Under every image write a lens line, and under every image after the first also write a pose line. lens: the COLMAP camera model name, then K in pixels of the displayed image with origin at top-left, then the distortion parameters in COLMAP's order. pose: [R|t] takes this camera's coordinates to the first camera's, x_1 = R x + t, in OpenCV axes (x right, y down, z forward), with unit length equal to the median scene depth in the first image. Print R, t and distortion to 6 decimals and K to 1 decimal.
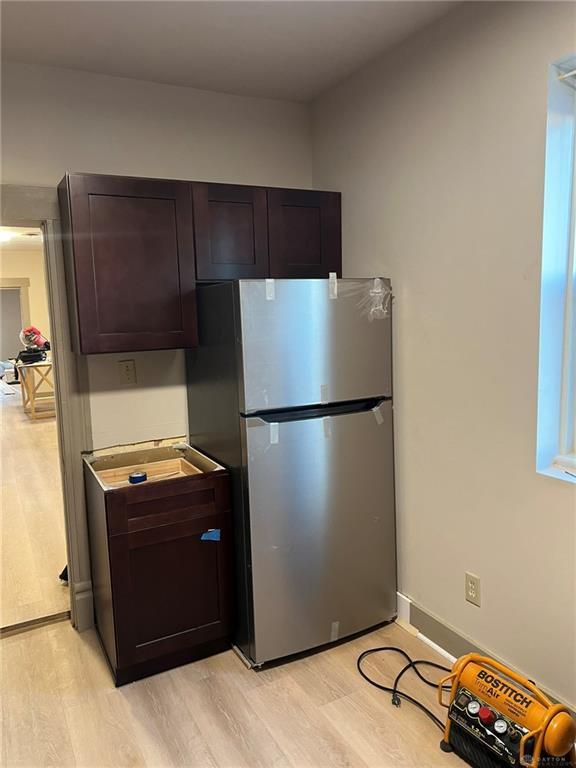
lens RADIAL K [[578.0, 0, 288.5], [0, 578.0, 383.4], [0, 0, 1]] dist [0.034698, 0.002765]
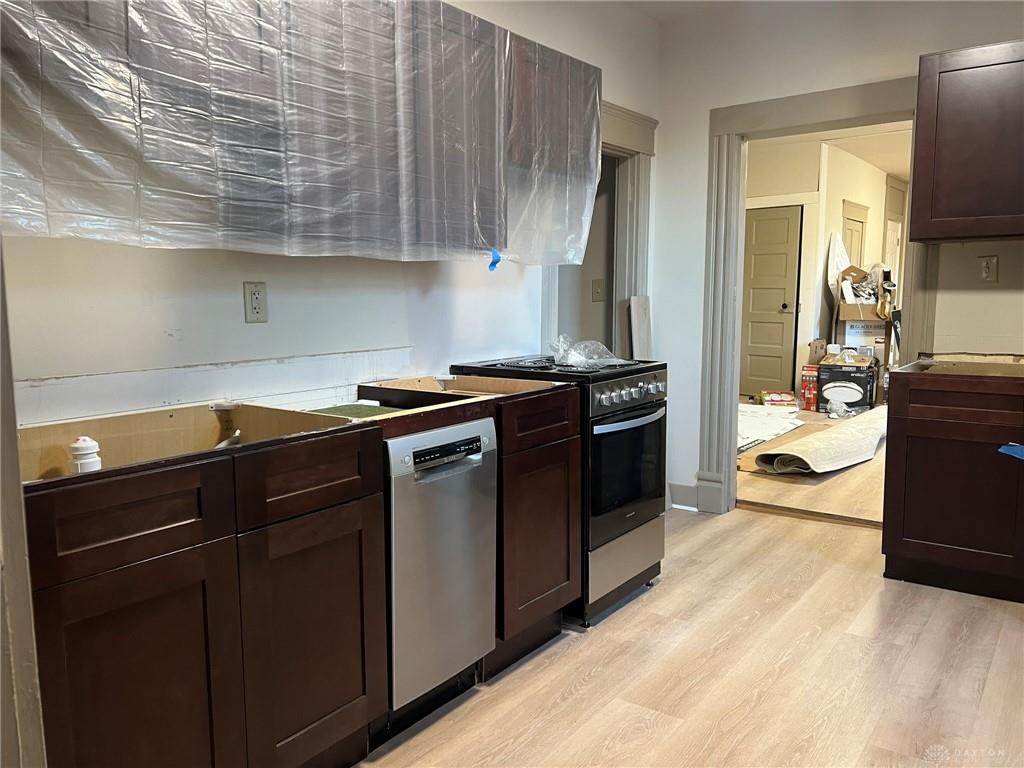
lens RADIAL K [[770.7, 0, 511.0], [0, 770.7, 386.8], [0, 0, 1]] dist [0.034698, 0.002765]
pose [[0.426847, 0.135346, -0.894138, 0.566797], [-0.125302, 0.988051, 0.089745, 0.161184], [0.895601, 0.073730, 0.438706, -0.165460]]
